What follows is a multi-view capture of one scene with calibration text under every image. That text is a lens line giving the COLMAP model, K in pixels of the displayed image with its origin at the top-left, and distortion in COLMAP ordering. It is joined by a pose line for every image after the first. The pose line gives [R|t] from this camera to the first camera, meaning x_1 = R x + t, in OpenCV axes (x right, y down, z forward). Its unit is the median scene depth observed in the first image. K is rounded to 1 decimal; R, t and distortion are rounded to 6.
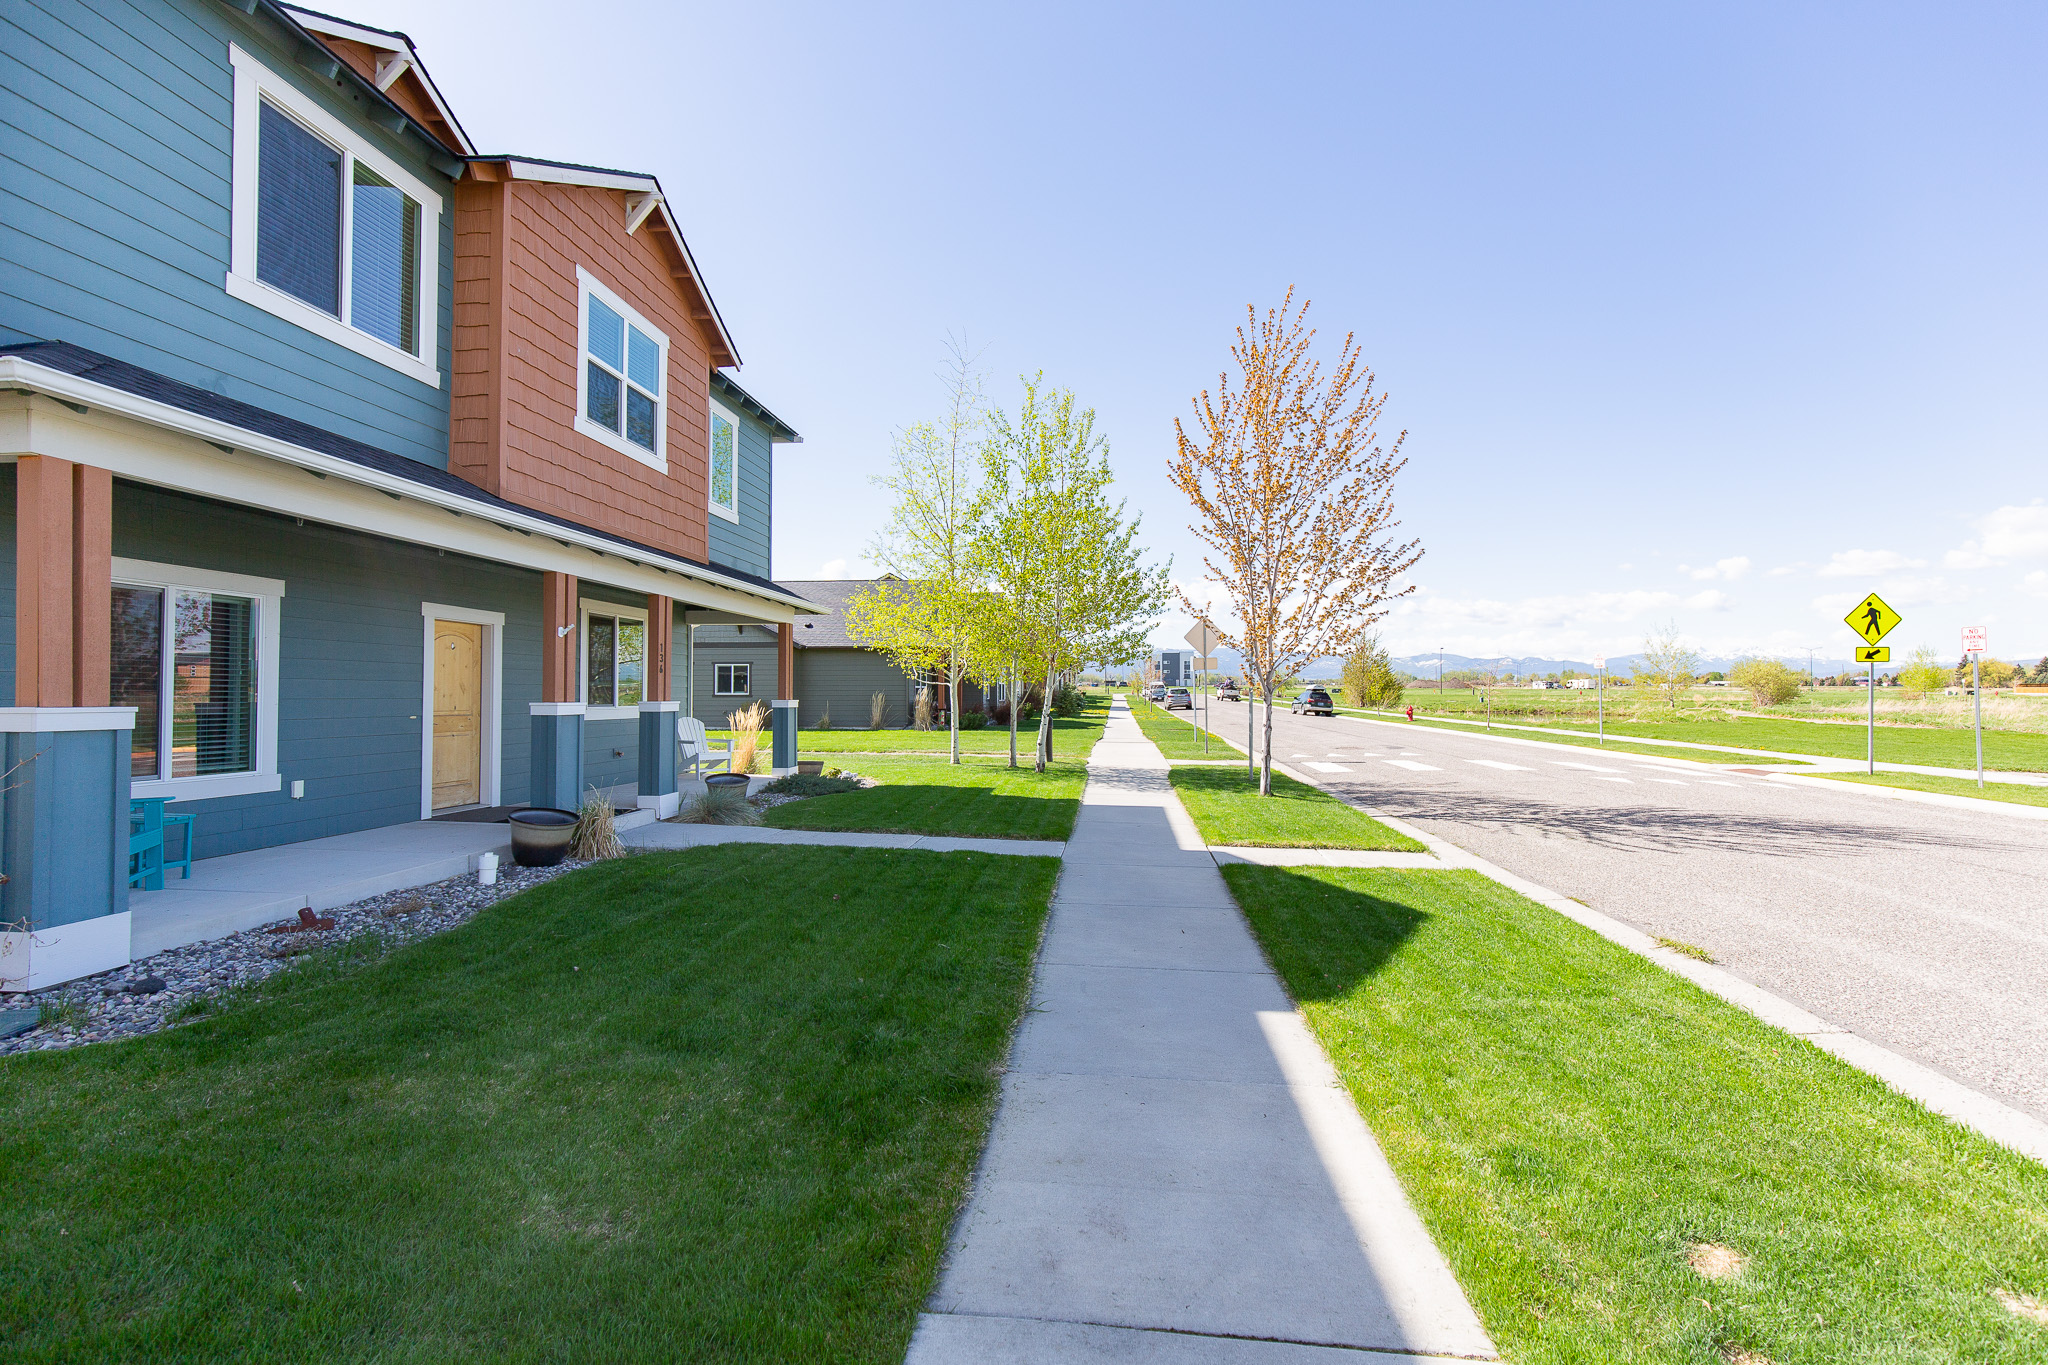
lens RADIAL K [[914.0, 0, 1041.0], [0, 914.0, 680.1], [0, 0, 1]] dist [0.002790, 0.000296]
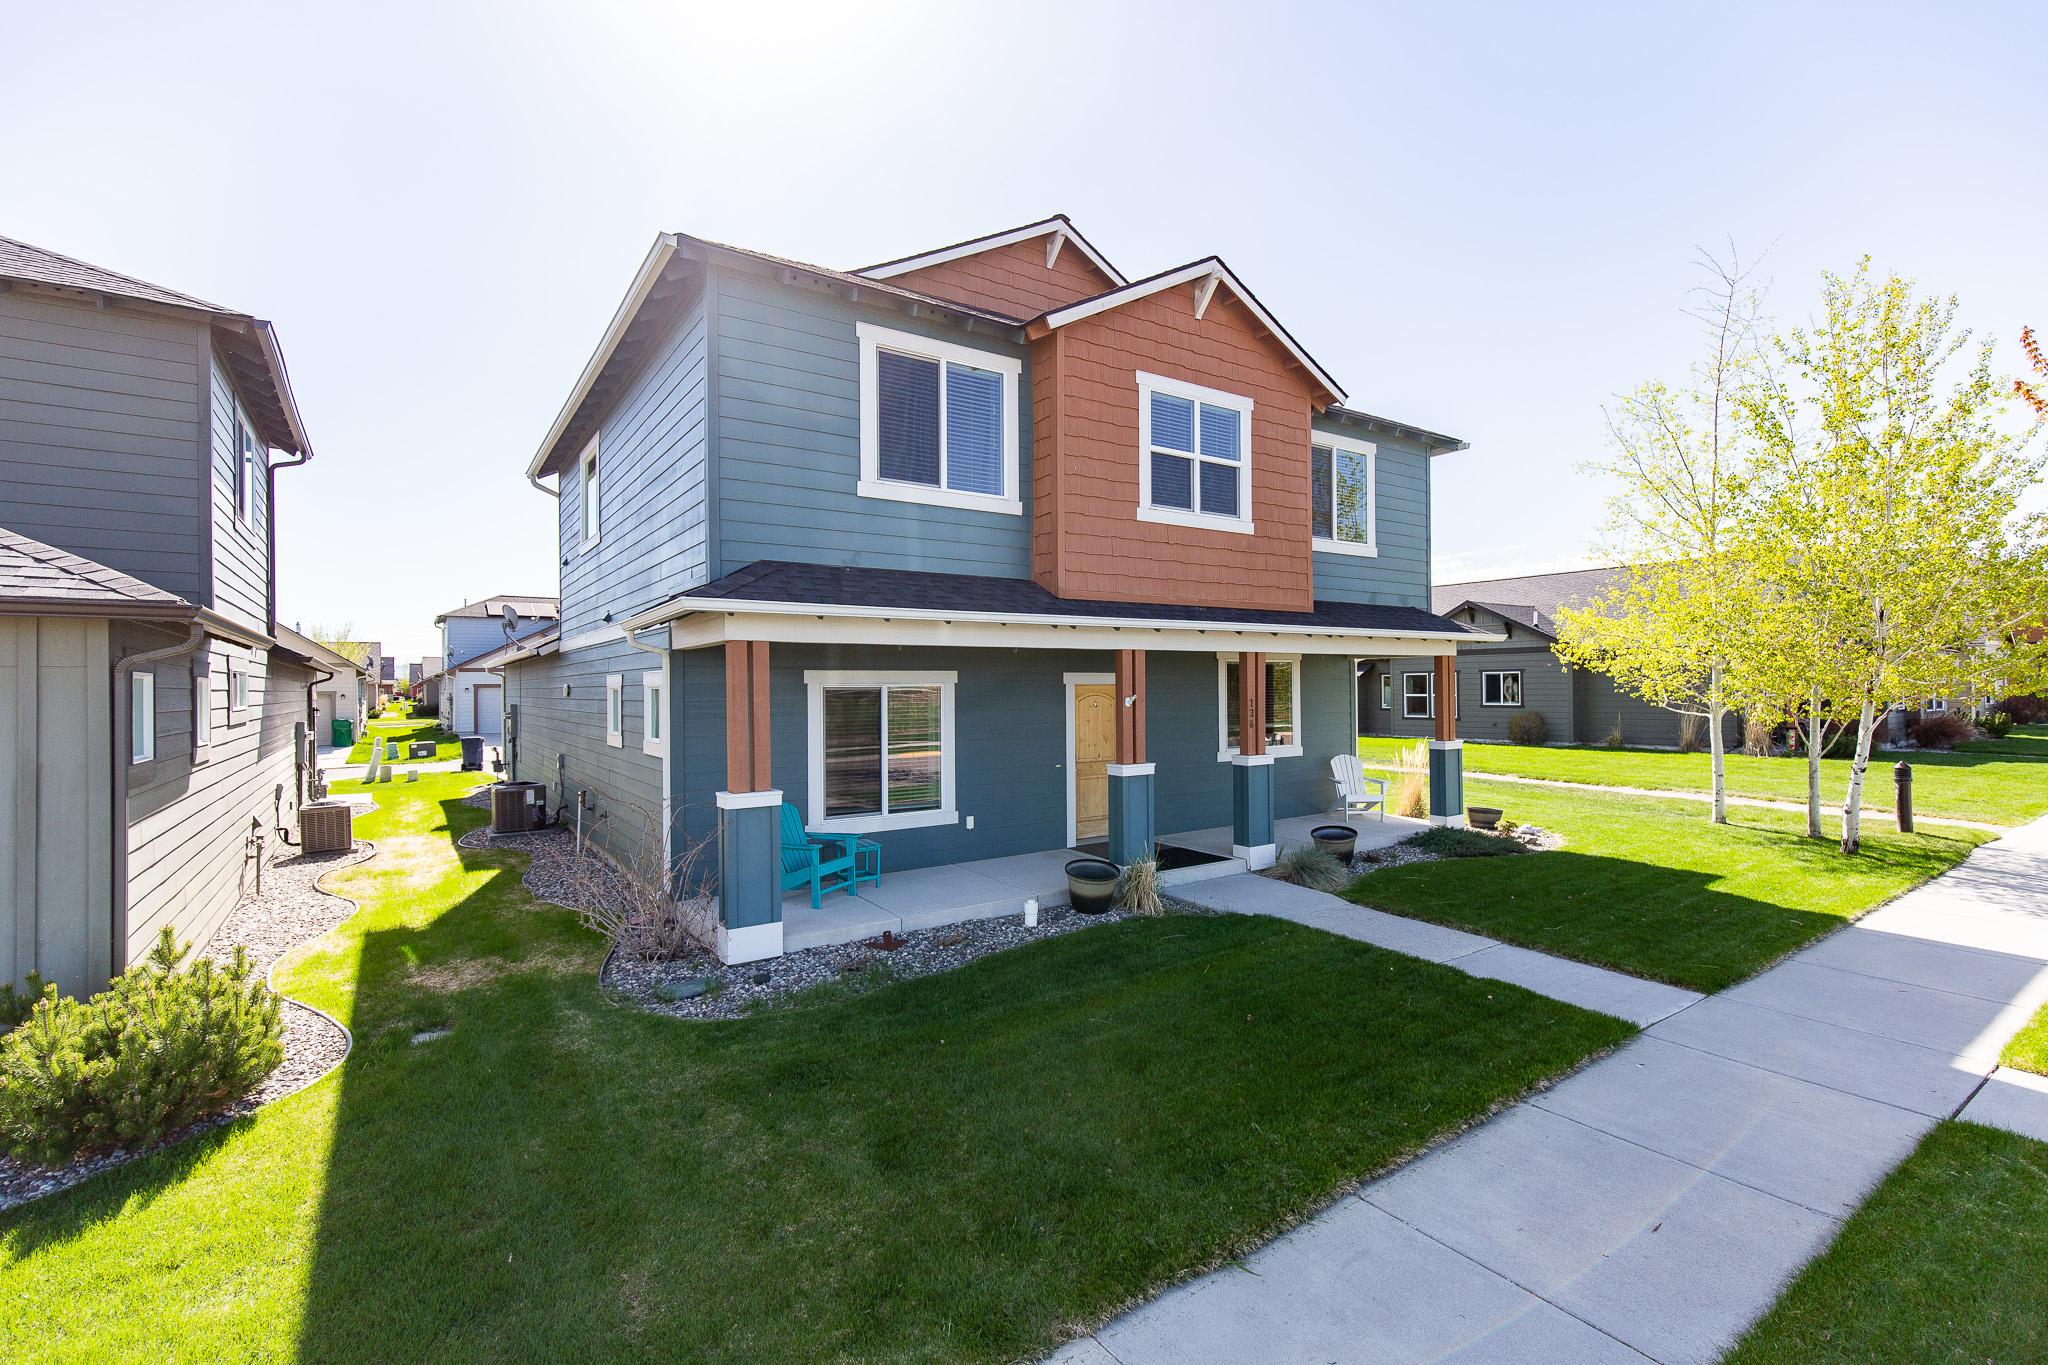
lens RADIAL K [[914.0, 0, 1041.0], [0, 914.0, 680.1], [0, 0, 1]] dist [0.002790, 0.000296]
pose [[0.639277, -0.010678, -0.768902, 0.269007], [0.022506, 0.999735, 0.004828, -0.086176], [0.768647, -0.020392, 0.639348, 0.192092]]
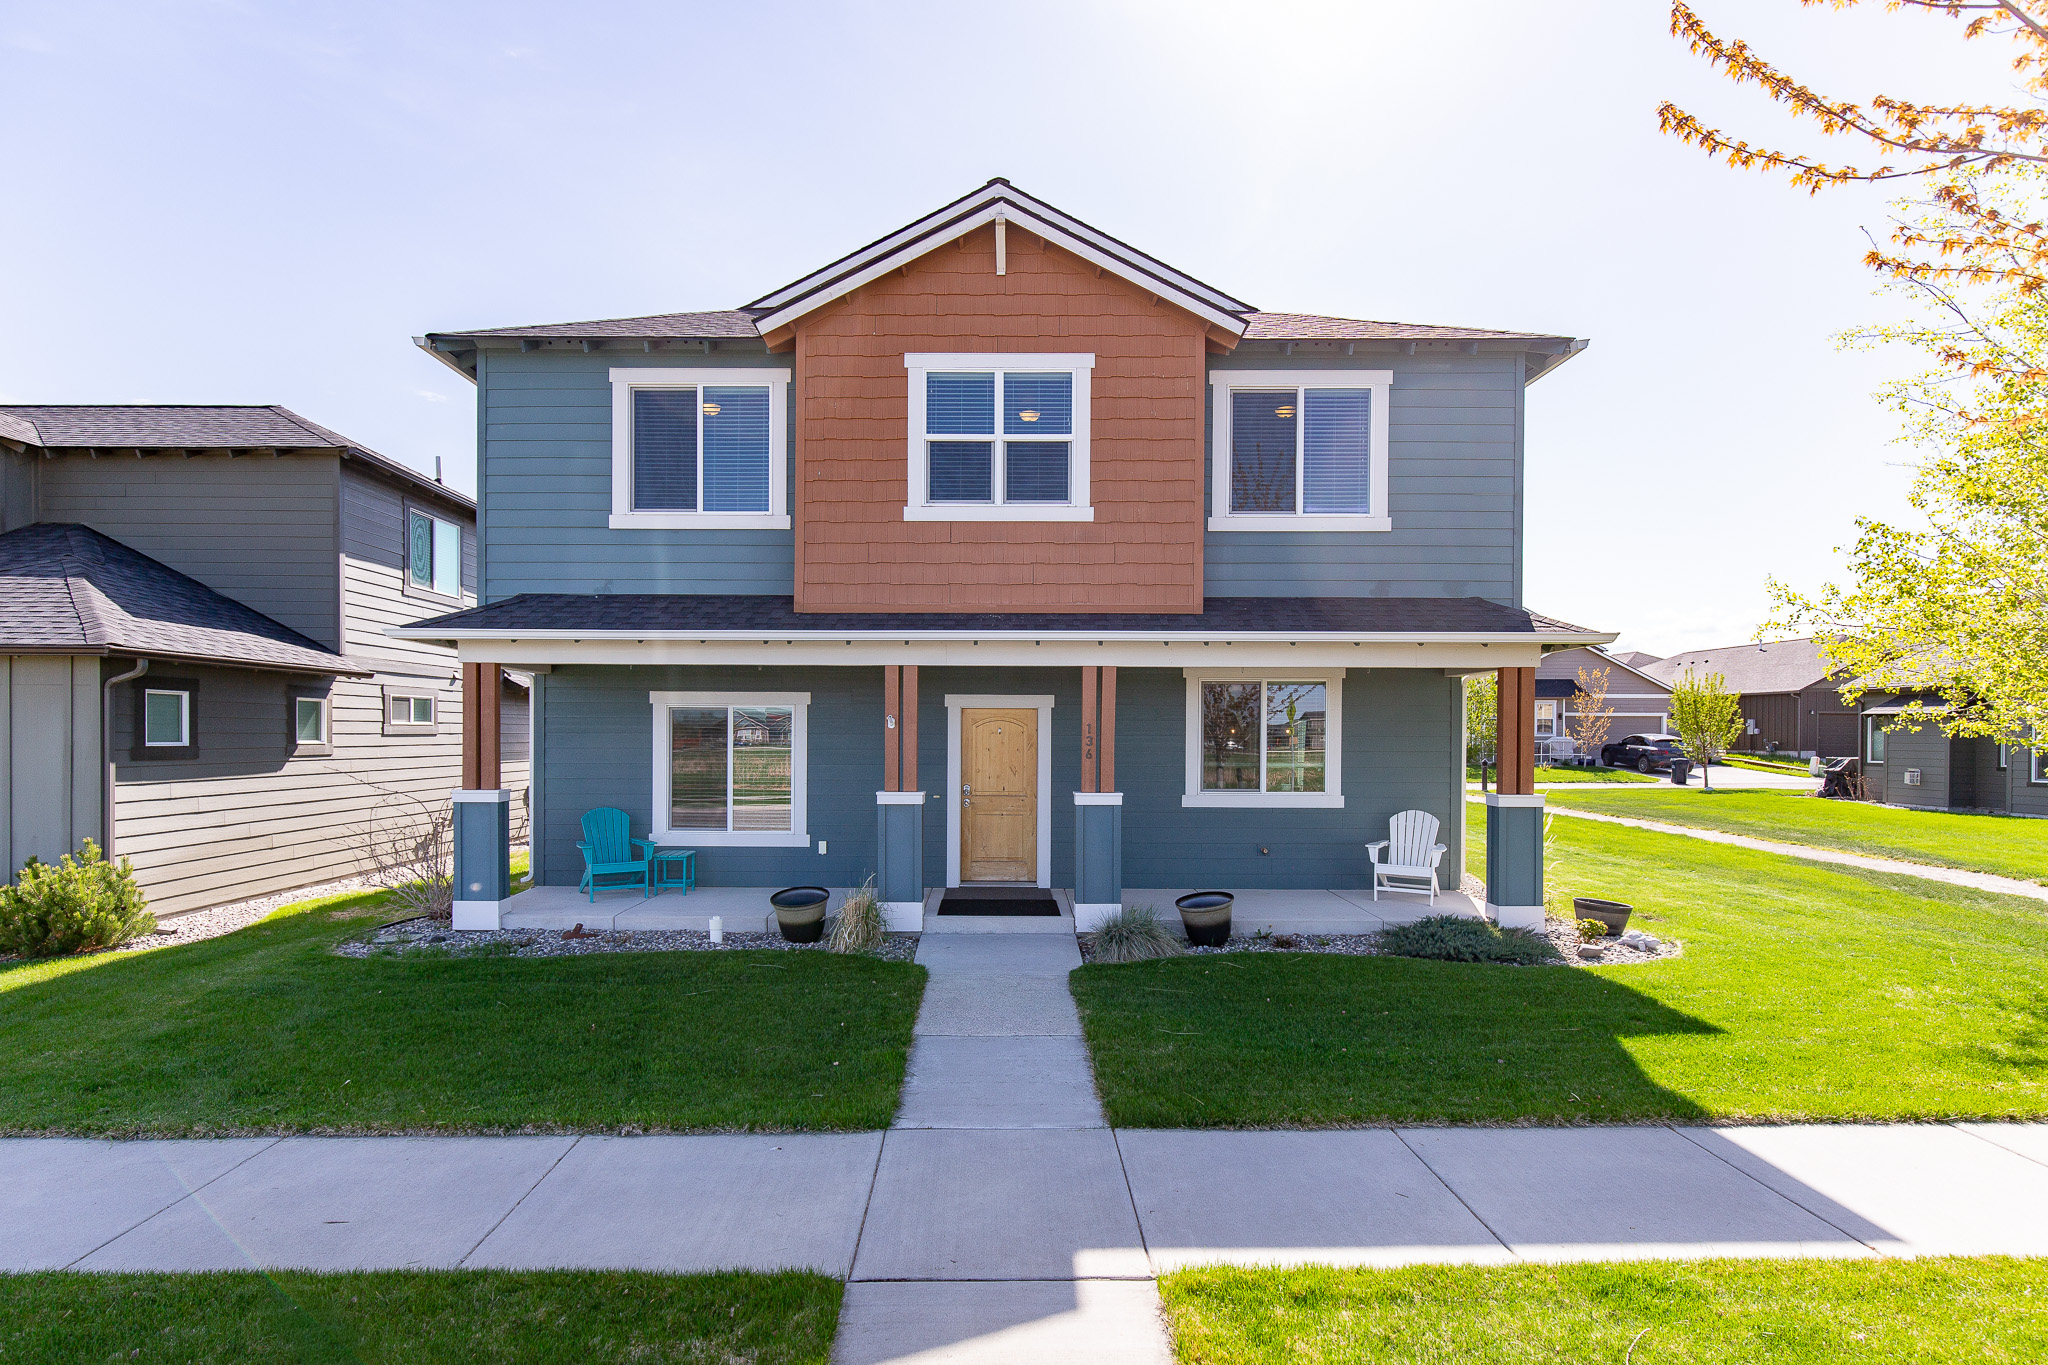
lens RADIAL K [[1009.2, 0, 1017.2], [0, 1009.2, 726.7], [0, 0, 1]] dist [0.001832, -0.000123]
pose [[0.089905, 0.000508, -0.995950, 0.596886], [0.014986, 0.999886, 0.001862, -0.048738], [0.995838, -0.015092, 0.089887, 1.014831]]
